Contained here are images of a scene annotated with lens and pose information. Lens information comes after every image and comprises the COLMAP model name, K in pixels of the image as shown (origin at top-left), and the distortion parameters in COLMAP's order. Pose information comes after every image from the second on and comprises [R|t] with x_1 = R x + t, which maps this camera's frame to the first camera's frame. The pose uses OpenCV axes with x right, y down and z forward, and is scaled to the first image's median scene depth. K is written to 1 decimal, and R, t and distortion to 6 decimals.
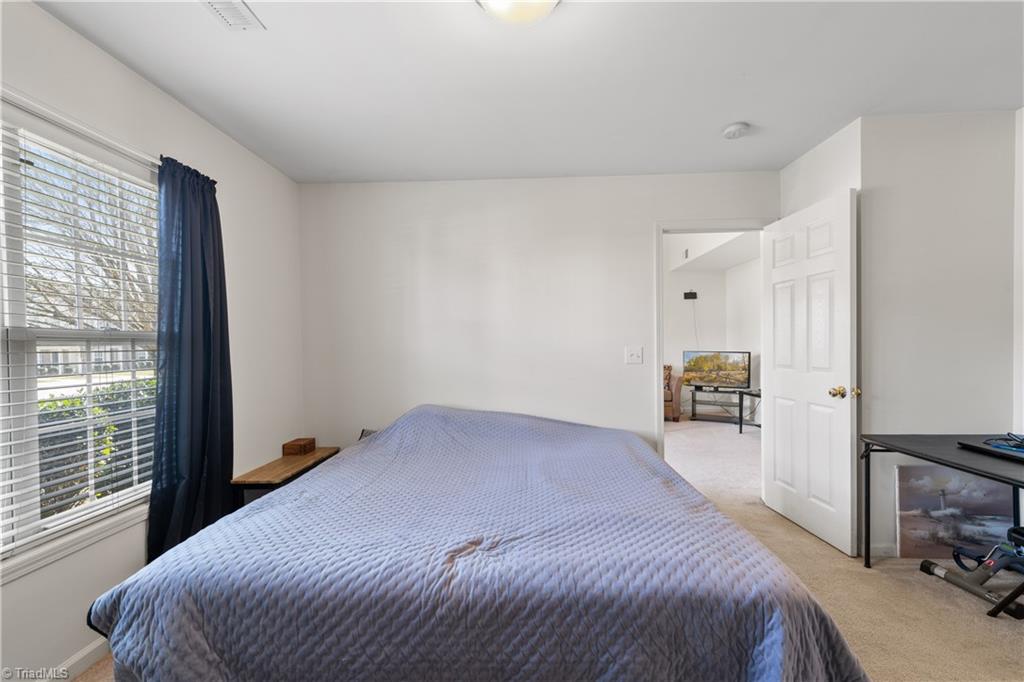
lens RADIAL K [[418.8, 0, 510.6], [0, 418.8, 350.6], [0, 0, 1]] dist [-0.000262, -0.000154]
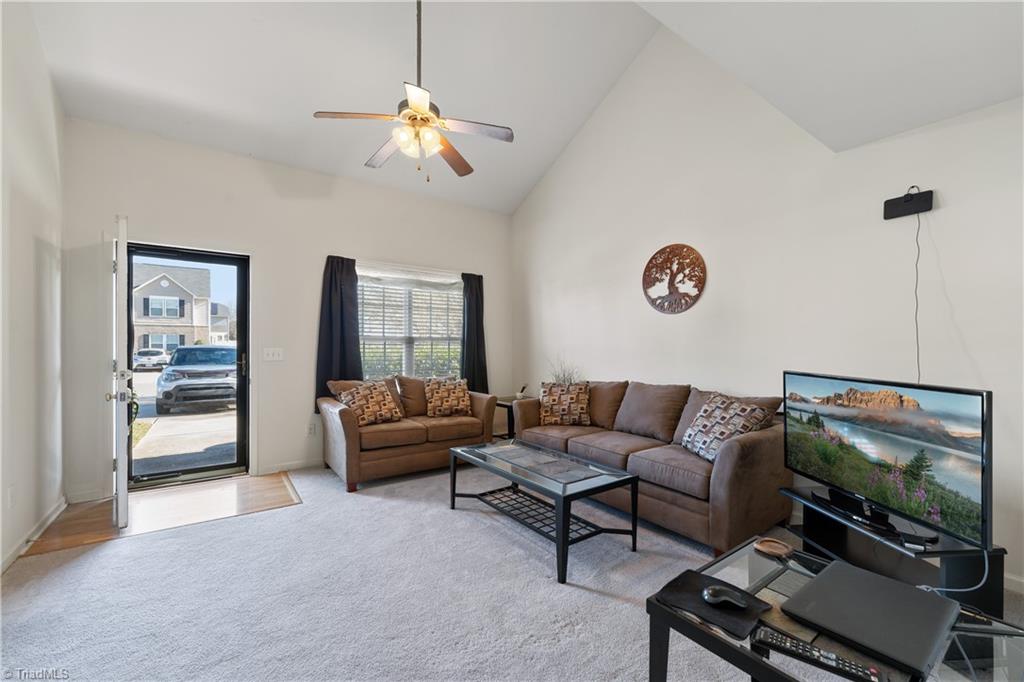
lens RADIAL K [[419.4, 0, 507.5], [0, 419.4, 343.7], [0, 0, 1]] dist [-0.000065, -0.000033]
pose [[0.616836, 0.014713, -0.786954, 1.525227], [-0.020824, 0.999780, 0.002370, -0.046762], [0.786816, 0.014926, 0.617007, 1.674339]]
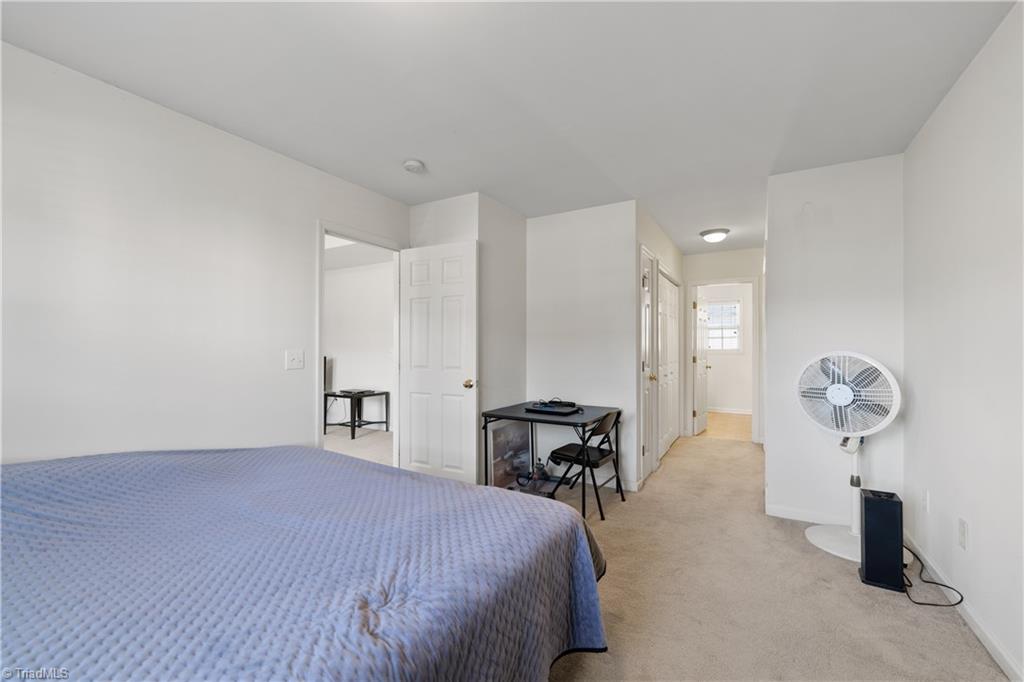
lens RADIAL K [[419.4, 0, 507.5], [0, 419.4, 343.7], [0, 0, 1]] dist [-0.000065, -0.000033]
pose [[0.472046, 0.019834, 0.881351, -0.378080], [0.005047, 0.999670, -0.025199, 0.002022], [-0.881559, 0.016343, 0.471790, 0.234579]]
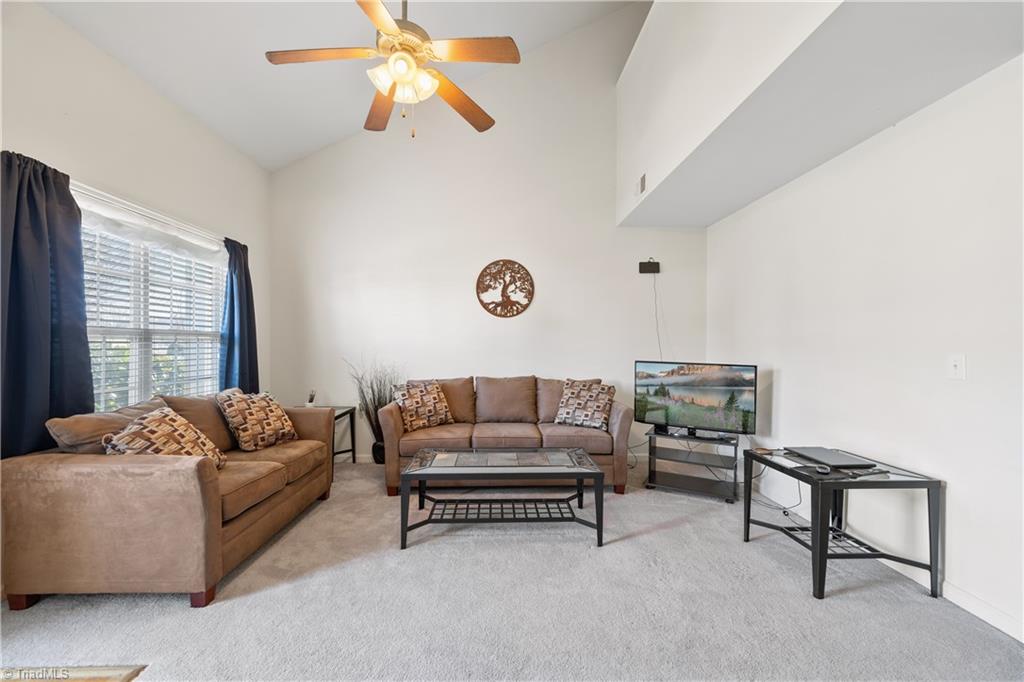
lens RADIAL K [[418.0, 0, 510.0], [0, 418.0, 338.9], [0, 0, 1]] dist [0.000625, -0.000170]
pose [[0.996640, 0.022229, 0.078828, 0.561577], [-0.020636, 0.999567, -0.020978, -0.033870], [-0.079260, 0.019281, 0.996668, 1.273498]]
